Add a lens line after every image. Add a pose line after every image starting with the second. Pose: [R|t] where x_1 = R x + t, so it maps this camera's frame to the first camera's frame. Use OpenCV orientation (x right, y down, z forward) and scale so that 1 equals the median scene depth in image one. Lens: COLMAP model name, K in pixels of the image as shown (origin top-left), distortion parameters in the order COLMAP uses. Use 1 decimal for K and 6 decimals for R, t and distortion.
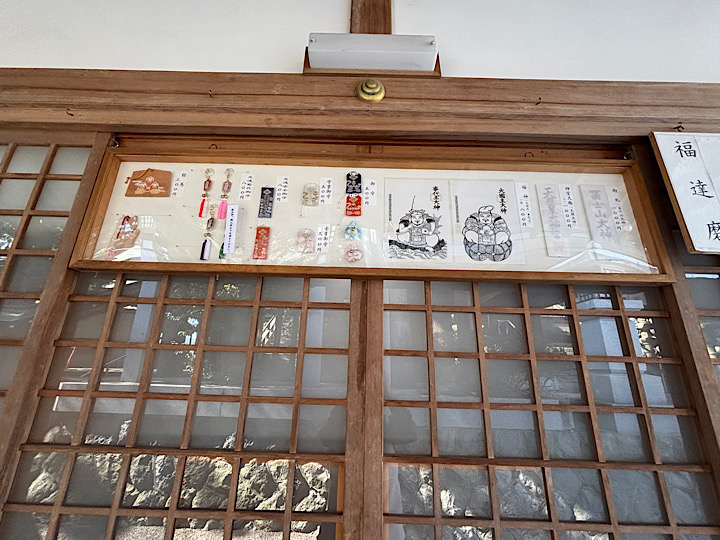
lens RADIAL K [[309.2, 0, 359.4], [0, 309.2, 269.5], [0, 0, 1]] dist [0.000836, -0.000005]
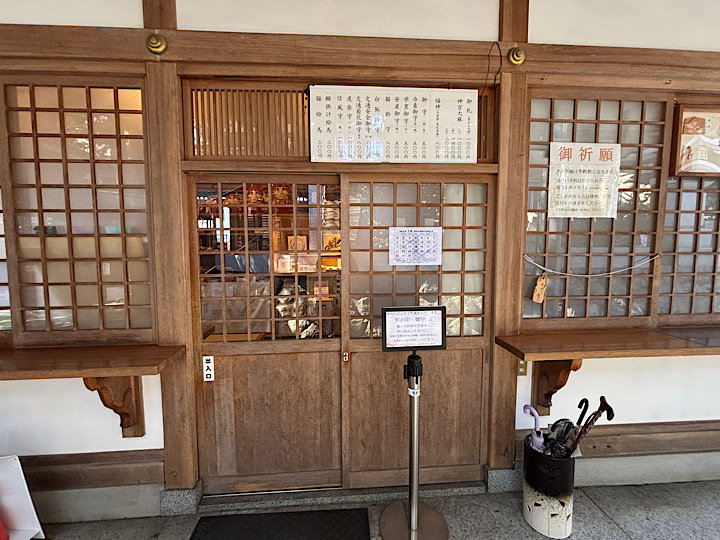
lens RADIAL K [[309.2, 0, 360.0], [0, 309.2, 270.6], [0, 0, 1]] dist [0.000836, -0.000005]
pose [[0.997318, -0.034148, 0.064742, -2.800905], [0.007268, 0.926332, 0.376639, -0.184343], [-0.072834, -0.375158, 0.924095, -0.903432]]
